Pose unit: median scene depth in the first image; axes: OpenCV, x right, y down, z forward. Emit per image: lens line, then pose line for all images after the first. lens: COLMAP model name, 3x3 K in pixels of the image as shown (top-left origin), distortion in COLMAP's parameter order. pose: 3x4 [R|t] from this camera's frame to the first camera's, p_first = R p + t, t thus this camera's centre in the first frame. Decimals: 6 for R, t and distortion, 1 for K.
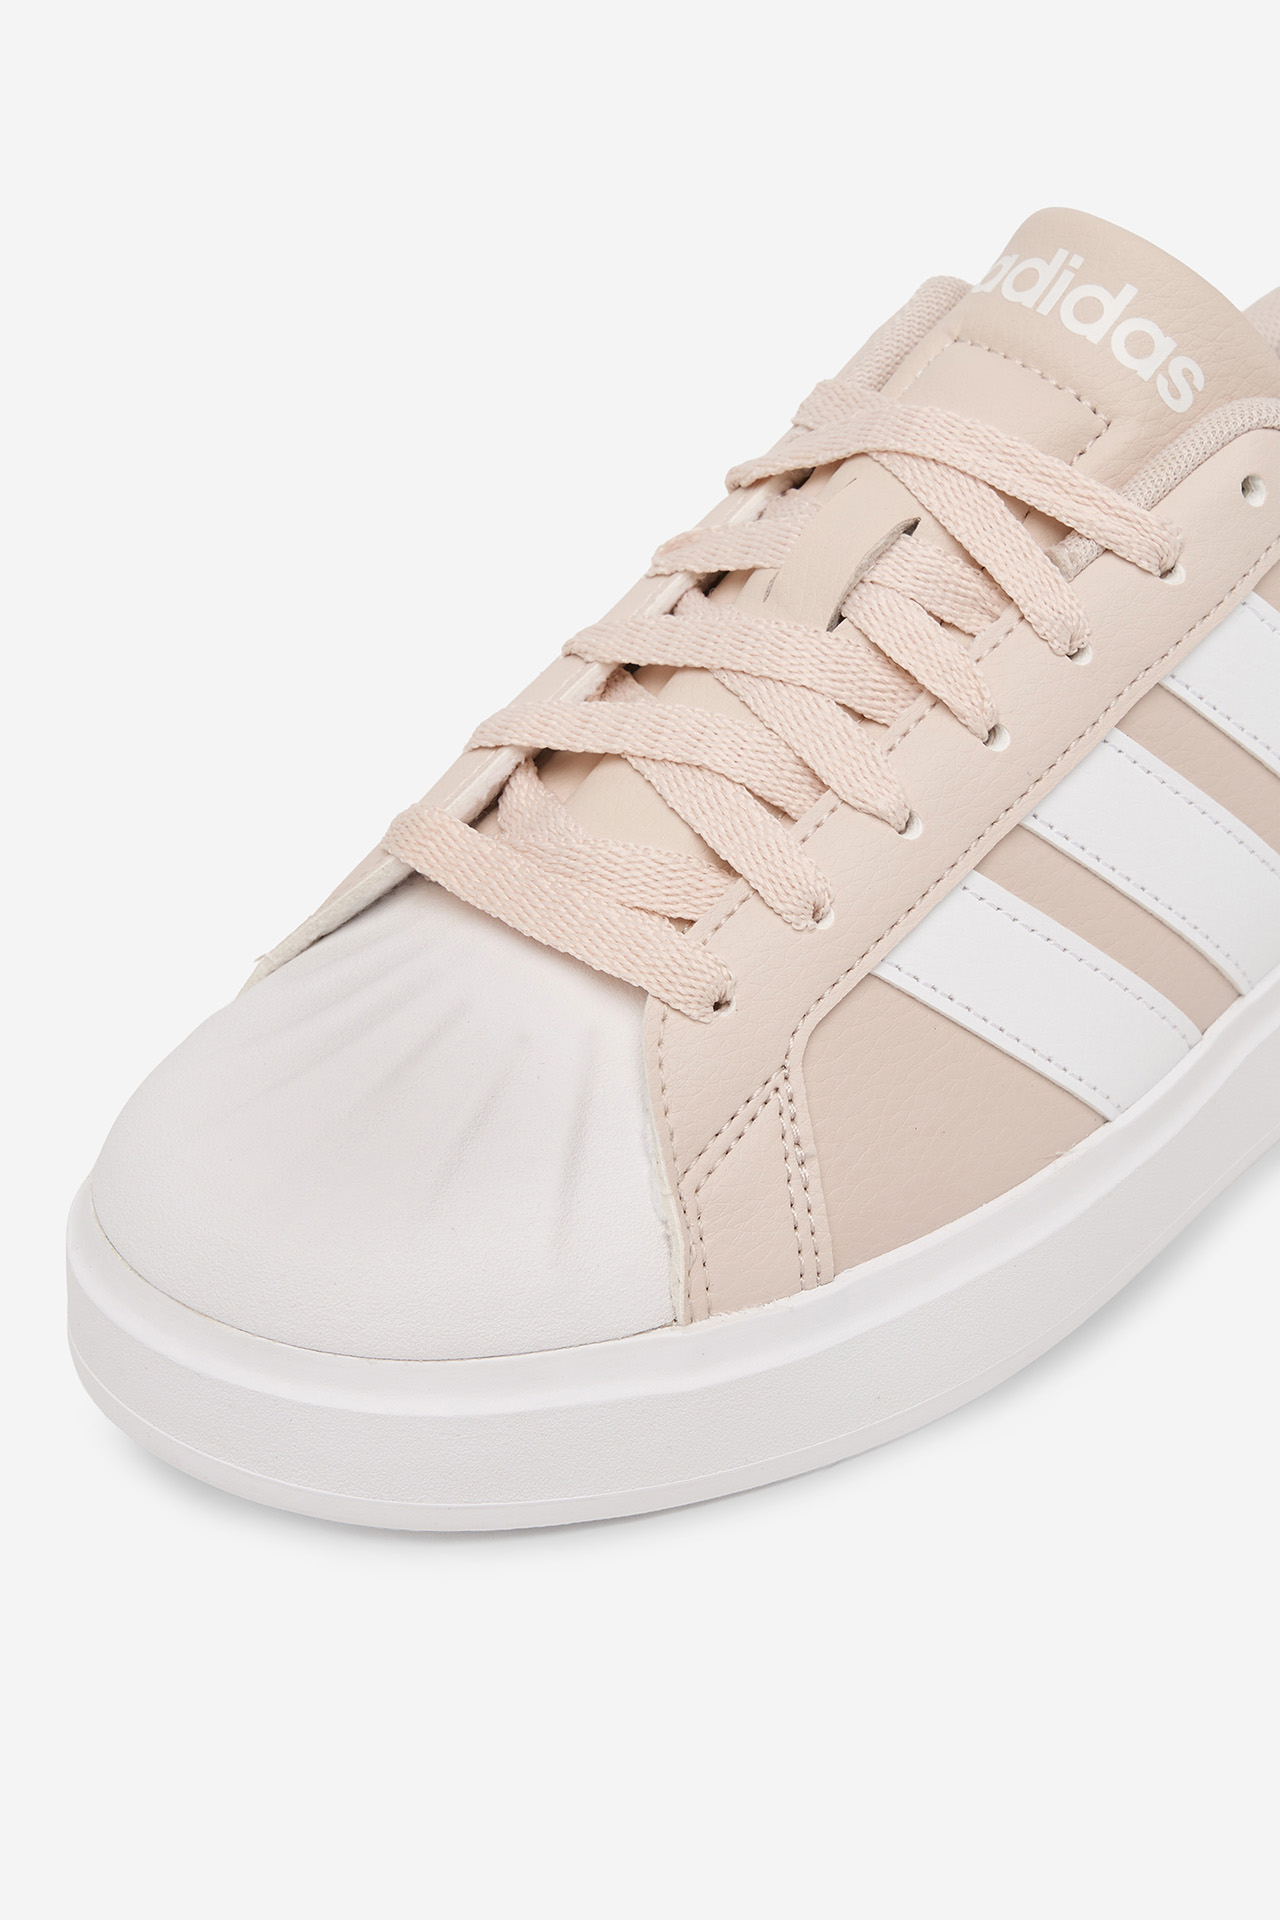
lens RADIAL K [[2693.8, 0, 640.0], [0, 2693.8, 960.0], [0, 0, 1]] dist [-0.000182, -0.003122]
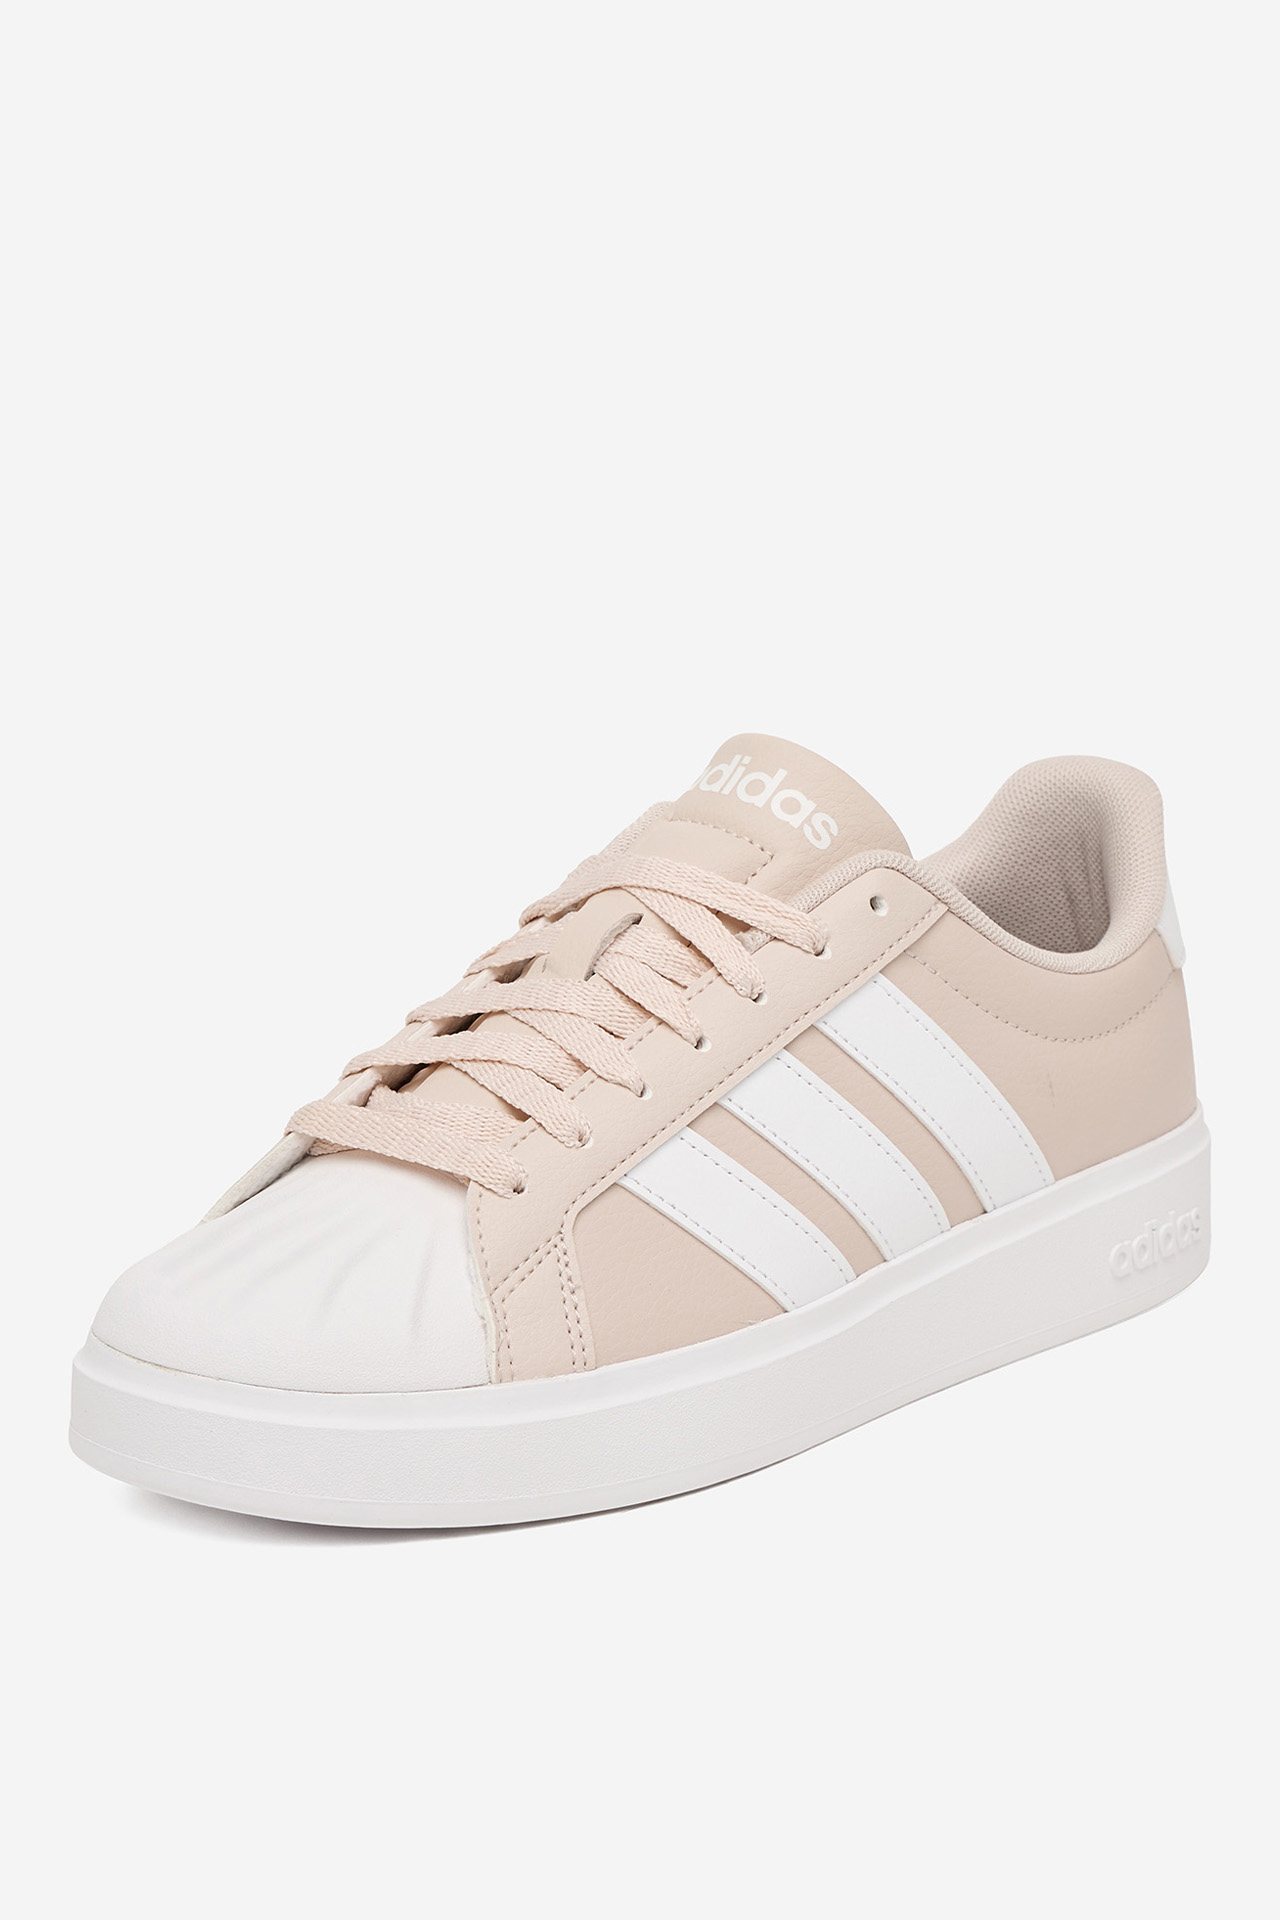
lens RADIAL K [[4224.5, 0, 640.0], [0, 4224.5, 960.0], [0, 0, 1]] dist [-0.429123, -0.000967]
pose [[0.998709, -0.002356, 0.050733, -0.020592], [0.018857, 0.944719, -0.327338, 0.643214], [-0.047157, 0.327872, 0.943544, -1.231444]]
